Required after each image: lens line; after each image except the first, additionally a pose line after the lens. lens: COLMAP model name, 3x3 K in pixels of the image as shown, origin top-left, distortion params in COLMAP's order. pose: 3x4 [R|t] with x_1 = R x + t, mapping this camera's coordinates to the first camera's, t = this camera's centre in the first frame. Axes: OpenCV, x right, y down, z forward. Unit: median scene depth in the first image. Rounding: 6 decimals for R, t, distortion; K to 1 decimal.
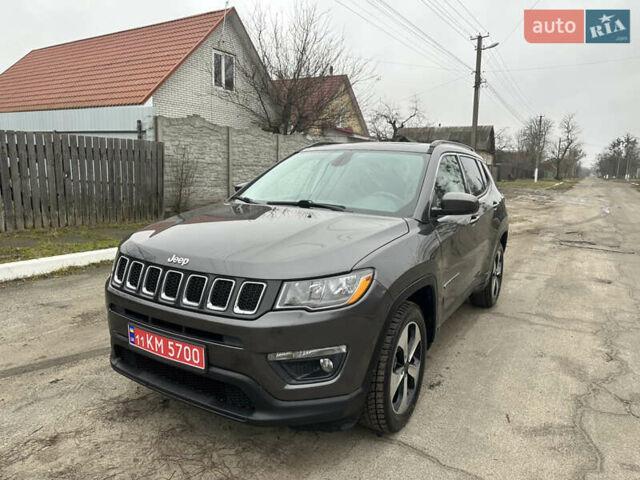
lens RADIAL K [[450.7, 0, 320.0], [0, 450.7, 240.0], [0, 0, 1]] dist [0.061597, -0.071641]
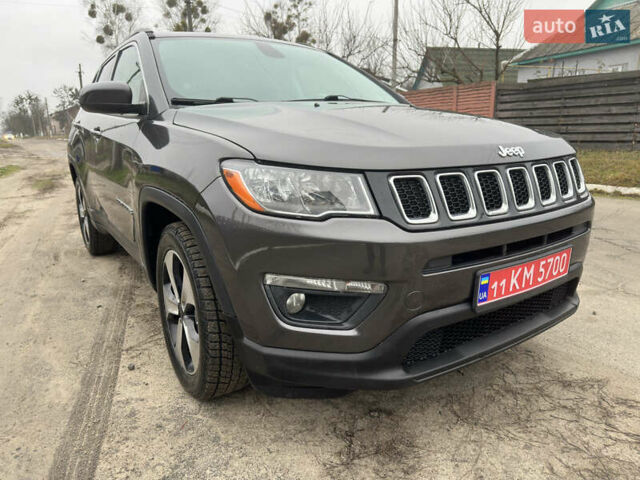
lens RADIAL K [[452.4, 0, 317.4], [0, 452.4, 248.7], [0, 0, 1]] dist [0.044872, -0.058732]
pose [[0.419749, -0.270827, 0.866293, -0.536573], [0.179814, 0.960341, 0.213102, -0.007021], [-0.889650, 0.066322, 0.451800, 0.481993]]
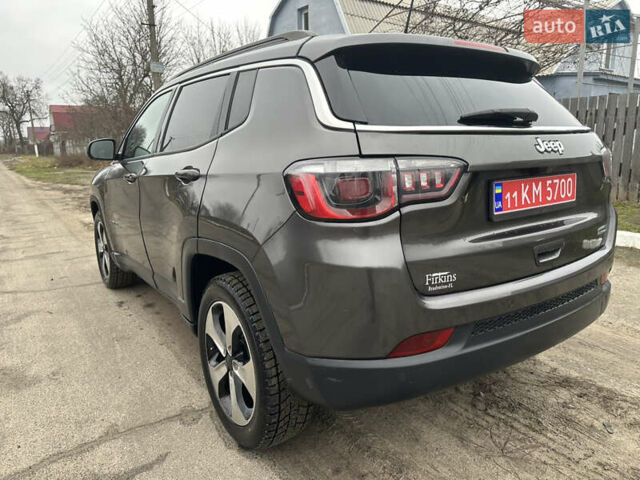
lens RADIAL K [[453.2, 0, 325.5], [0, 453.2, 243.8], [0, 0, 1]] dist [0.031791, -0.036391]
pose [[-0.403959, 0.179087, -0.897076, 0.760073], [-0.137551, 0.957609, 0.253111, -0.148147], [0.904376, 0.225640, -0.362201, 1.323081]]
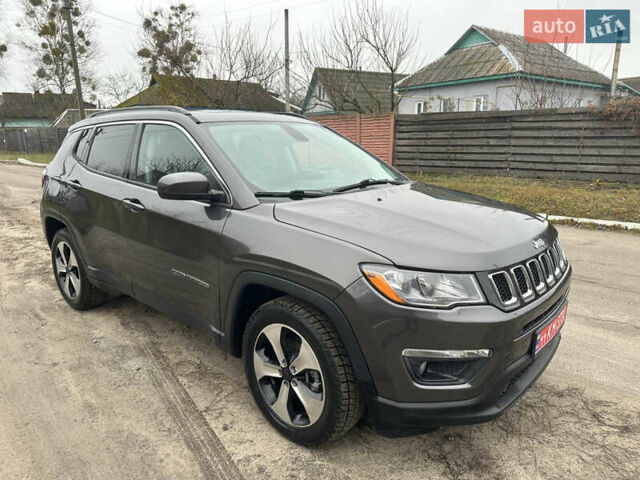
lens RADIAL K [[450.9, 0, 323.7], [0, 450.9, 241.1], [0, 0, 1]] dist [0.054298, -0.063669]
pose [[0.169945, -0.255203, 0.951835, -0.675553], [0.169520, 0.959058, 0.226873, -0.135431], [-0.970764, 0.122799, 0.206249, 0.630536]]
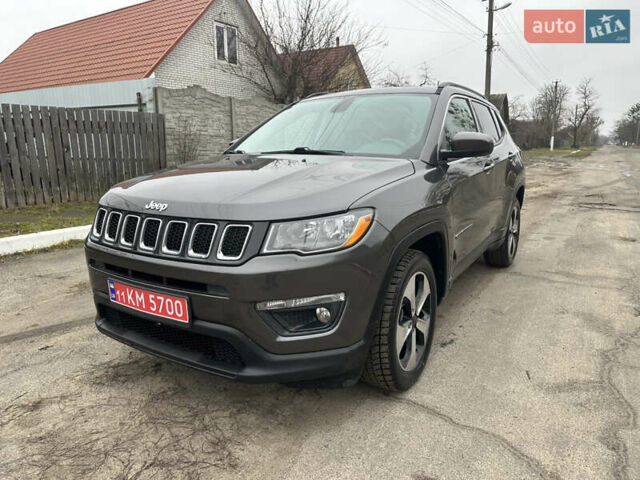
lens RADIAL K [[451.1, 0, 318.7], [0, 451.1, 237.1], [0, 0, 1]] dist [0.068105, -0.080936]
pose [[0.999053, -0.030272, -0.031259, 0.018172], [0.031495, 0.998726, 0.039421, 0.040478], [0.030026, -0.040368, 0.998734, 0.051410]]
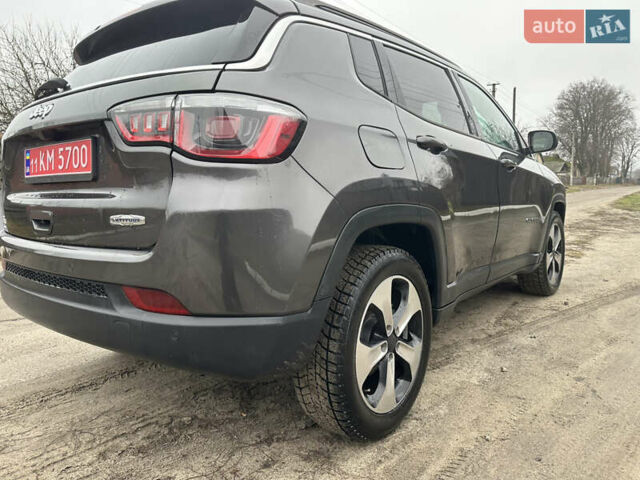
lens RADIAL K [[453.2, 0, 325.5], [0, 453.2, 243.8], [0, 0, 1]] dist [0.031791, -0.036391]
pose [[-0.993291, -0.021732, 0.113578, 0.098599], [0.011636, 0.958414, 0.285146, -0.155064], [-0.115051, 0.284554, -0.951731, 1.670534]]
